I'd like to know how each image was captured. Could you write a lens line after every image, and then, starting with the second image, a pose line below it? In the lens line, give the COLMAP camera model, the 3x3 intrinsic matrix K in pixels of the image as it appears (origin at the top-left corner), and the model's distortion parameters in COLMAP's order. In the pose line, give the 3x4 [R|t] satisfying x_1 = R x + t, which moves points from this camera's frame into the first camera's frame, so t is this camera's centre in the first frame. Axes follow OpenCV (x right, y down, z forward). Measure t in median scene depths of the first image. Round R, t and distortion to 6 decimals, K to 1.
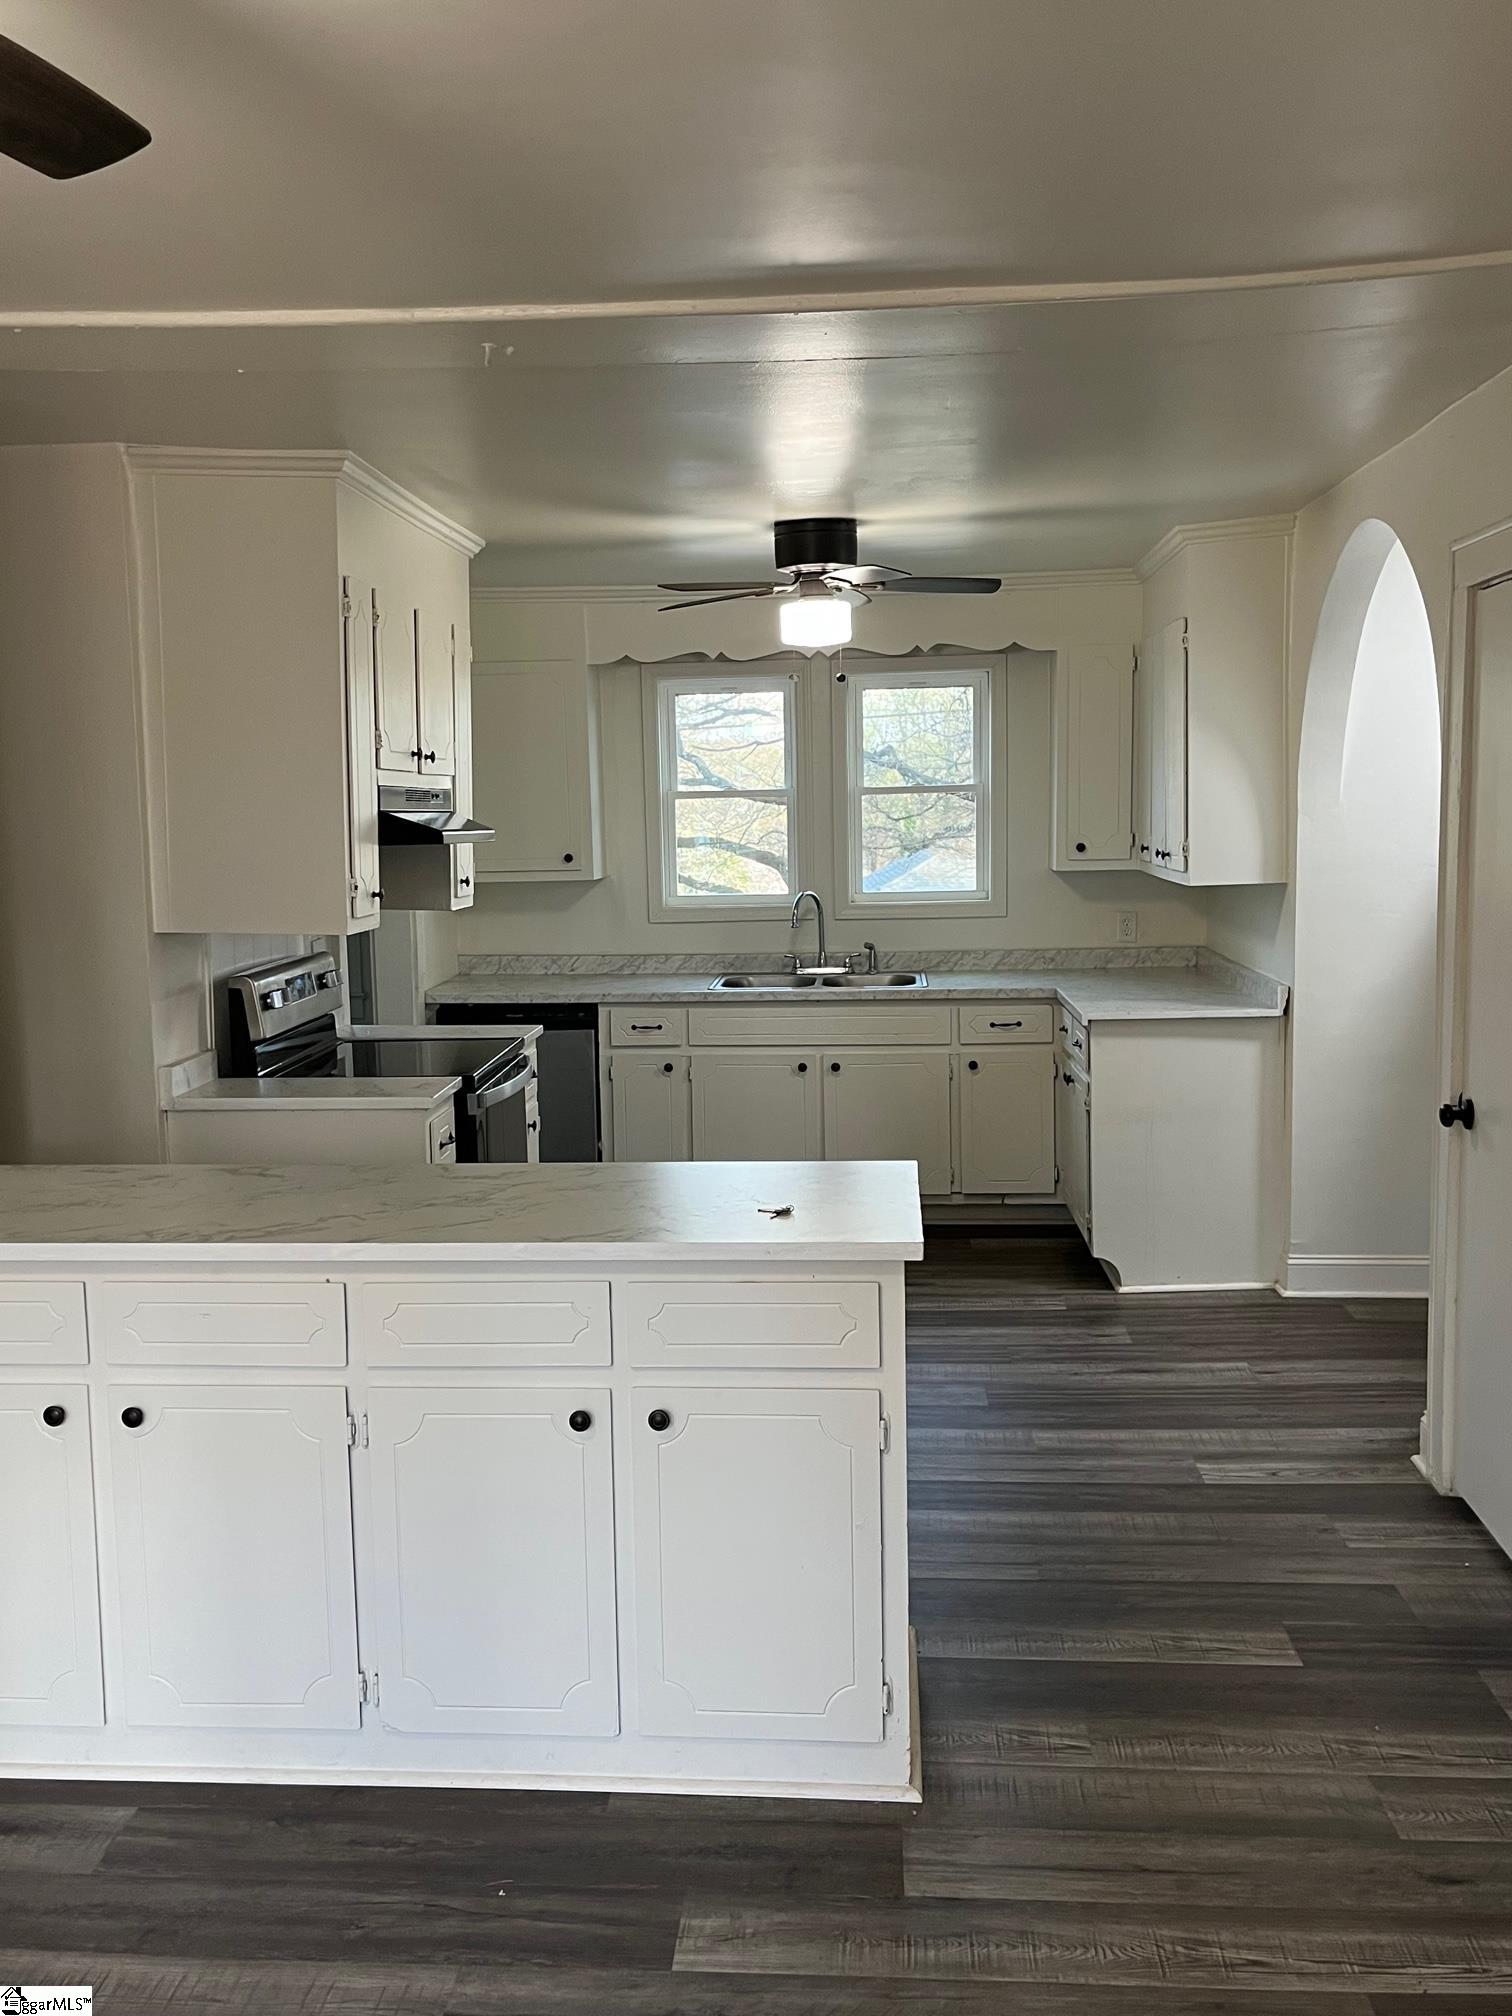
lens RADIAL K [[1786.1, 0, 743.9], [0, 1786.1, 1009.9], [0, 0, 1]] dist [0.058427, -0.028350]
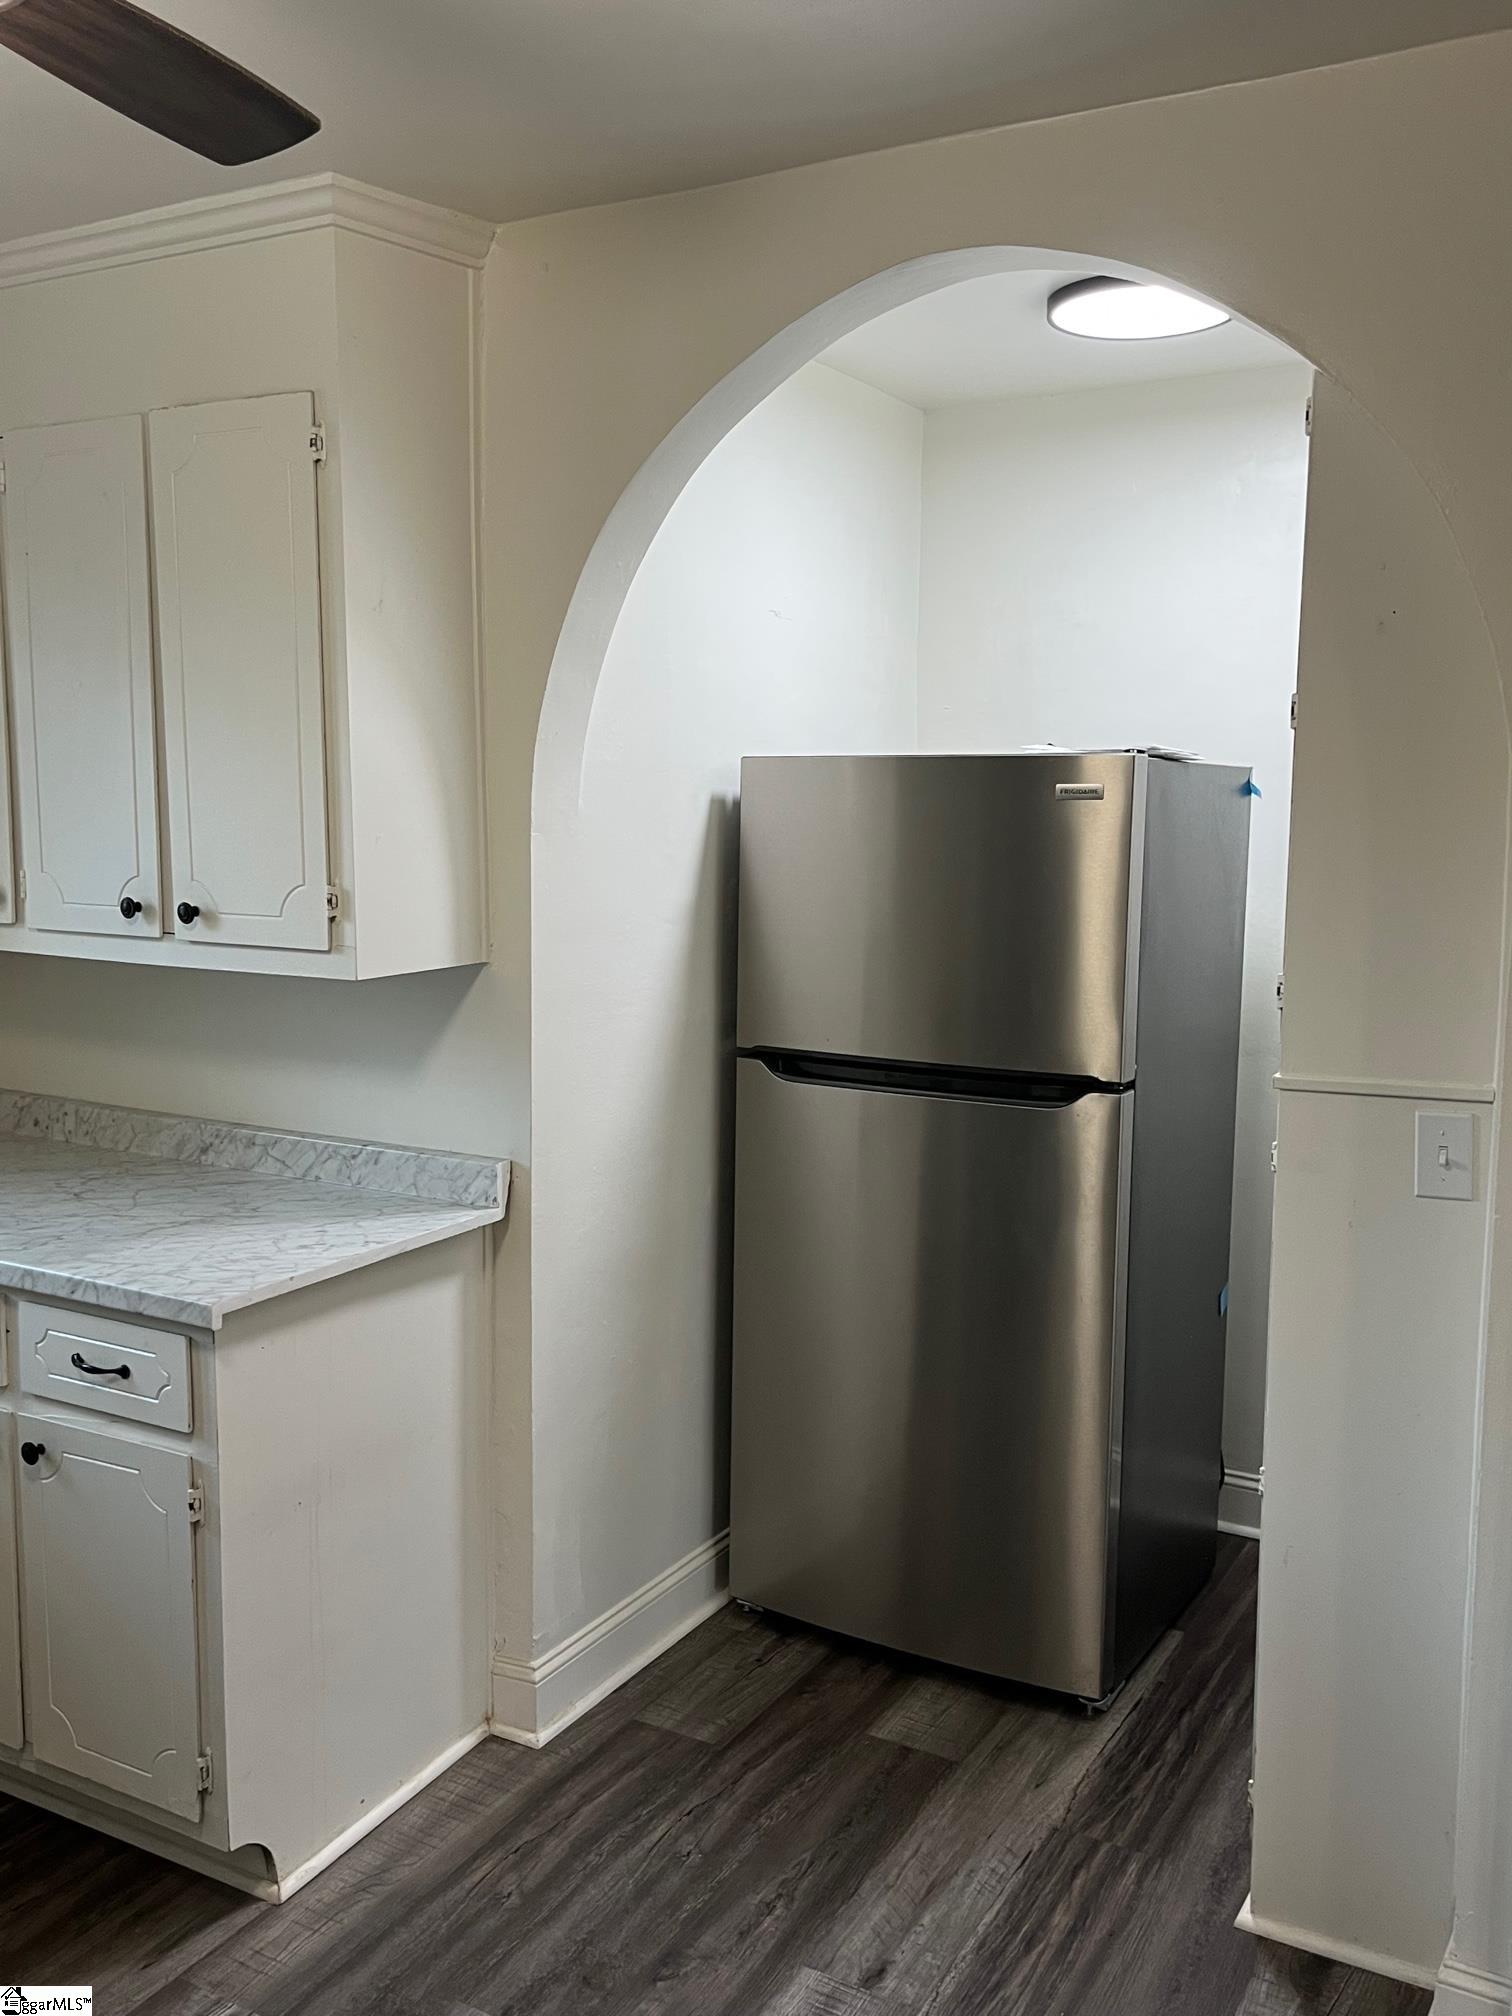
lens RADIAL K [[1786.1, 0, 757.1], [0, 1786.1, 1009.6], [0, 0, 1]] dist [0.058427, -0.028350]
pose [[0.442458, -0.090737, 0.892187, -0.105287], [0.088915, 0.994405, 0.057037, -0.068091], [-0.892370, 0.054092, 0.448051, 0.602166]]
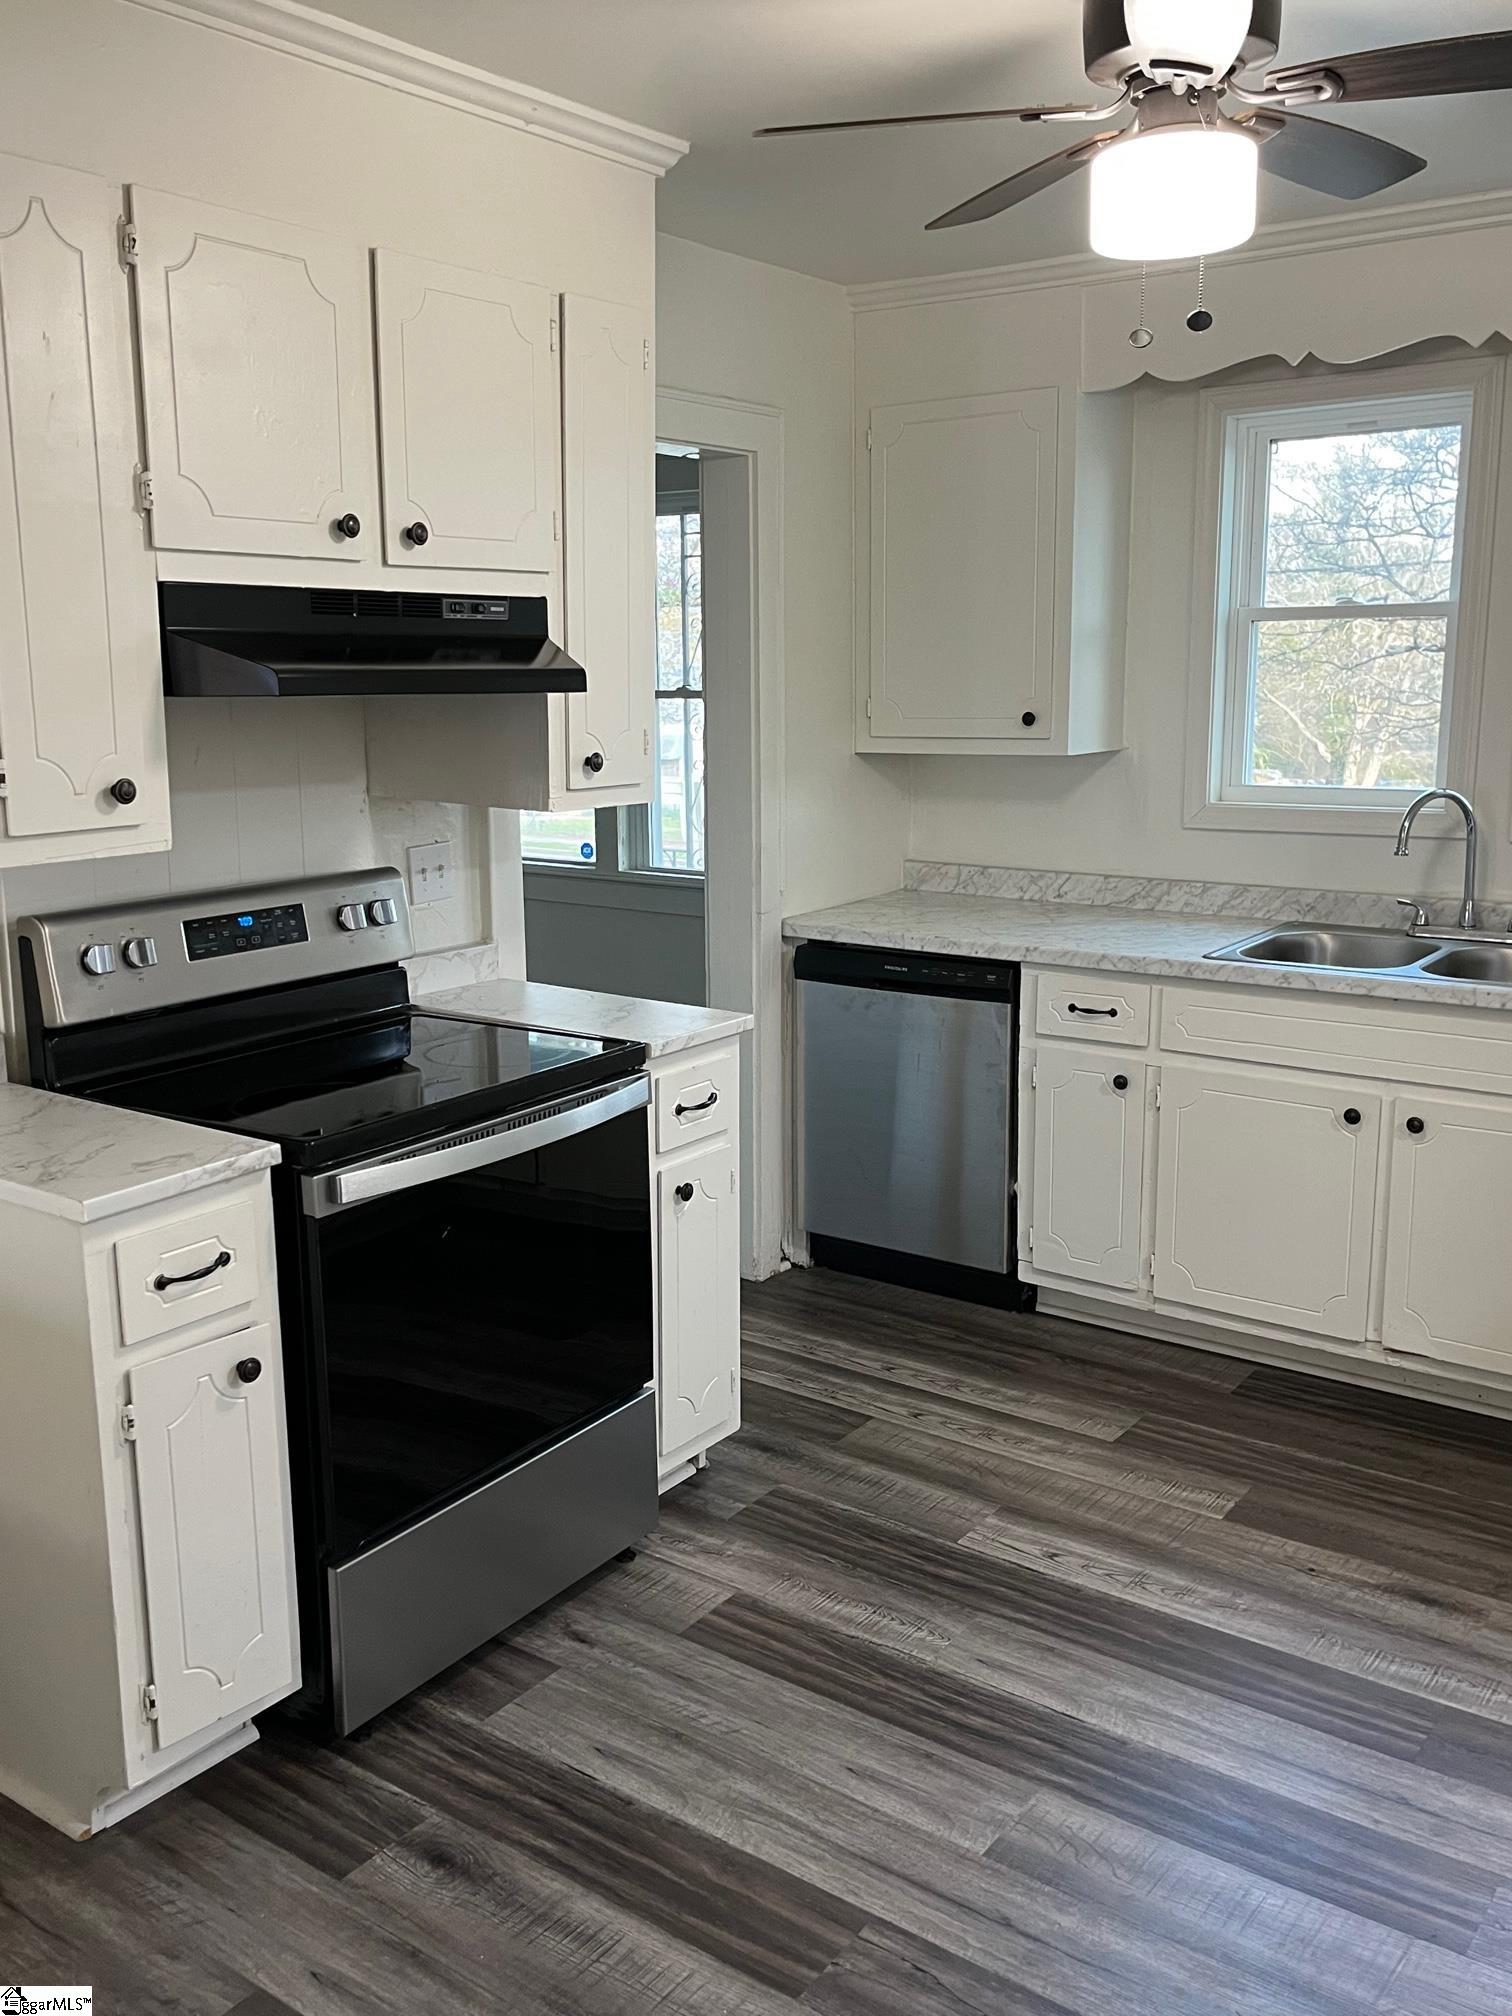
lens RADIAL K [[1786.1, 0, 749.3], [0, 1786.1, 1003.2], [0, 0, 1]] dist [0.058427, -0.028350]
pose [[0.846344, 0.113776, -0.520343, 0.160436], [-0.068643, 0.992071, 0.105274, -0.047983], [0.528195, -0.053380, 0.847444, 0.436343]]
